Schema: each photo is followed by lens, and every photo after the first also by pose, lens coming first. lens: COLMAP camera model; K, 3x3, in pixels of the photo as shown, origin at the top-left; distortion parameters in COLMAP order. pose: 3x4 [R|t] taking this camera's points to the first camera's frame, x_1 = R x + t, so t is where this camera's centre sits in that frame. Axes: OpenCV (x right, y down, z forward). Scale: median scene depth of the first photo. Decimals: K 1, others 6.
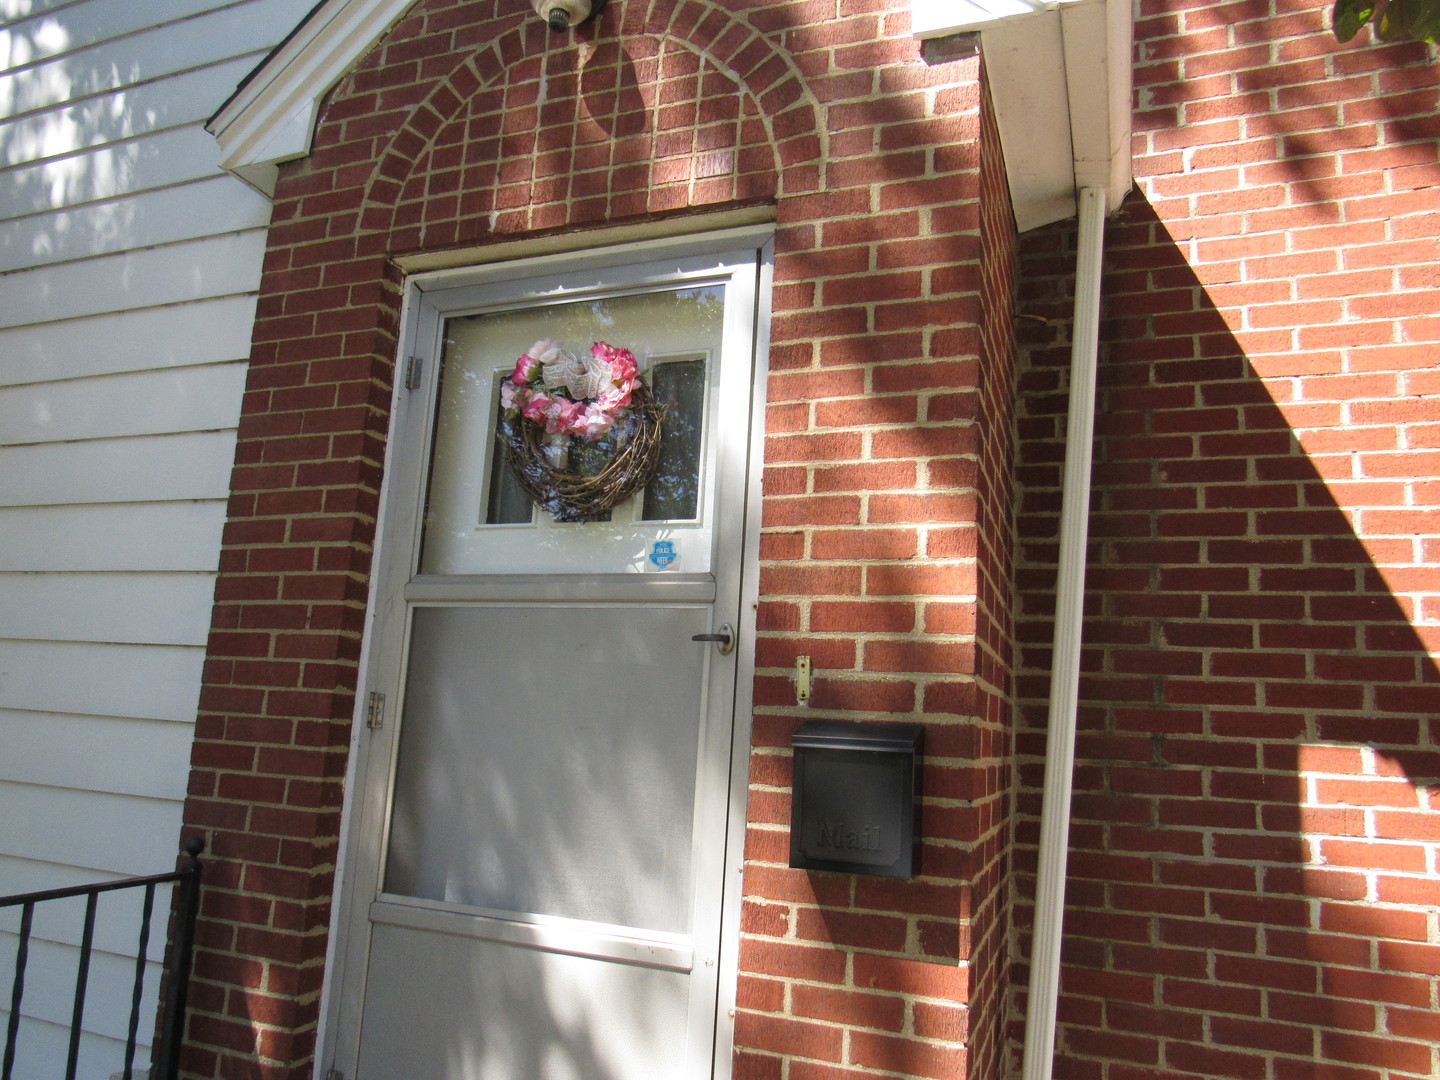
lens RADIAL K [[1005.0, 0, 720.0], [0, 1005.0, 540.0], [0, 0, 1]] dist [-0.002043, -0.001324]
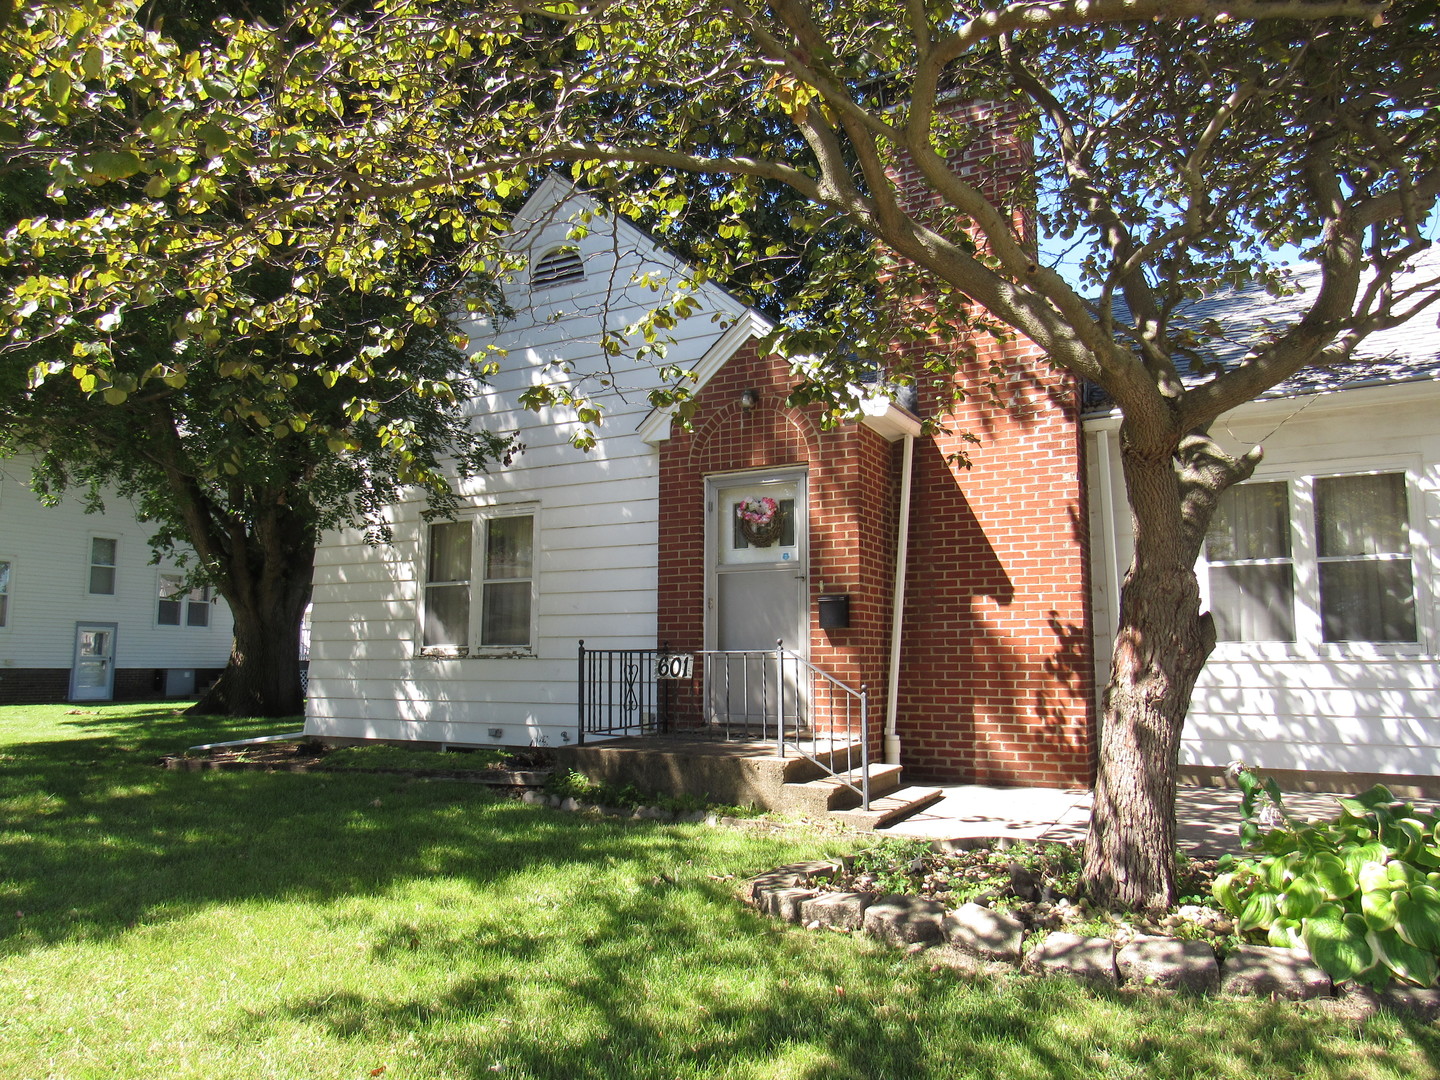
lens RADIAL K [[1005.0, 0, 720.0], [0, 1005.0, 540.0], [0, 0, 1]] dist [-0.002043, -0.001324]
pose [[0.987952, -0.070923, -0.137550, 0.200295], [0.079493, 0.995156, 0.057841, -0.256059], [0.132782, -0.068078, 0.988805, -2.487287]]
